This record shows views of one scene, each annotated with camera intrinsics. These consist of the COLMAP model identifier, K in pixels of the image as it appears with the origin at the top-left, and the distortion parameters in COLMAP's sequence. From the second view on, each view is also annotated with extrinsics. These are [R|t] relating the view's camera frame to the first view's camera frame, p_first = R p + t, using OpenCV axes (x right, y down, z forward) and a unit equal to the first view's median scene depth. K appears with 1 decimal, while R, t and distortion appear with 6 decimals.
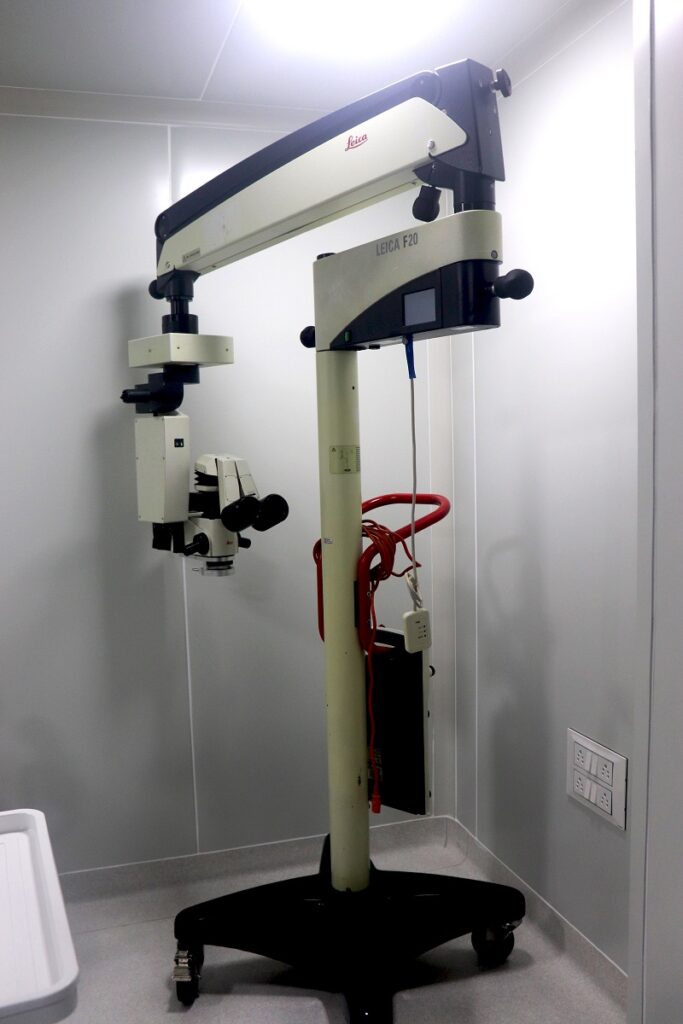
lens RADIAL K [[959.8, 0, 341.5], [0, 959.8, 512.0], [0, 0, 1]] dist [-0.146448, 0.009298]
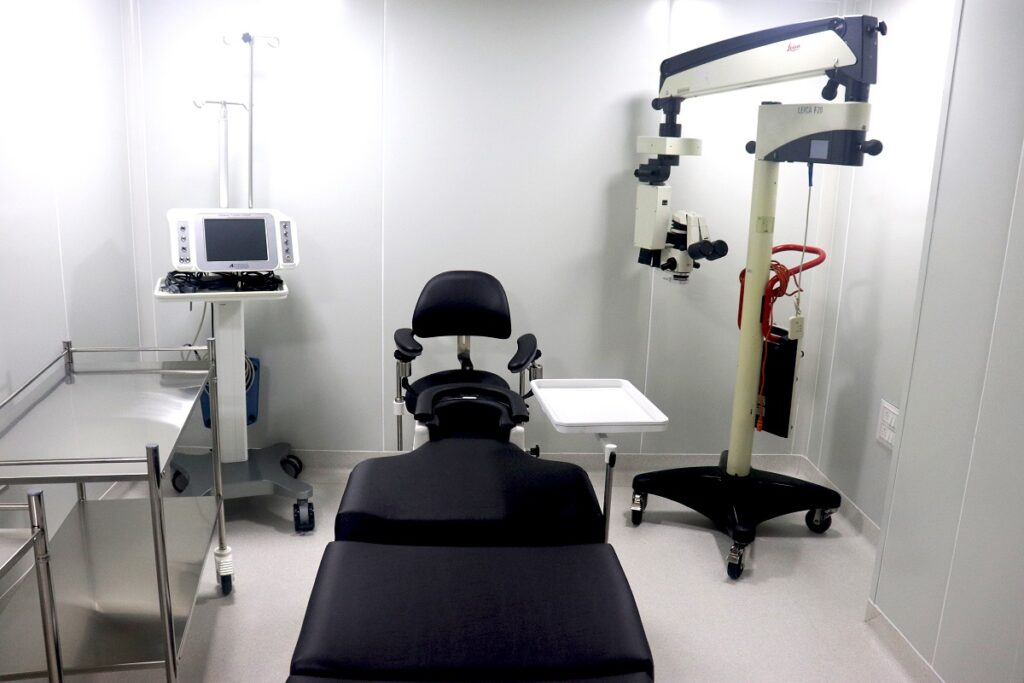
lens RADIAL K [[860.1, 0, 513.5], [0, 860.1, 329.7], [0, 0, 1]] dist [-0.158397, 0.138460]
pose [[0.963530, 0.115040, -0.241611, -0.040328], [-0.082548, 0.986624, 0.140569, -0.042903], [0.254550, -0.115498, 0.960138, -0.553739]]
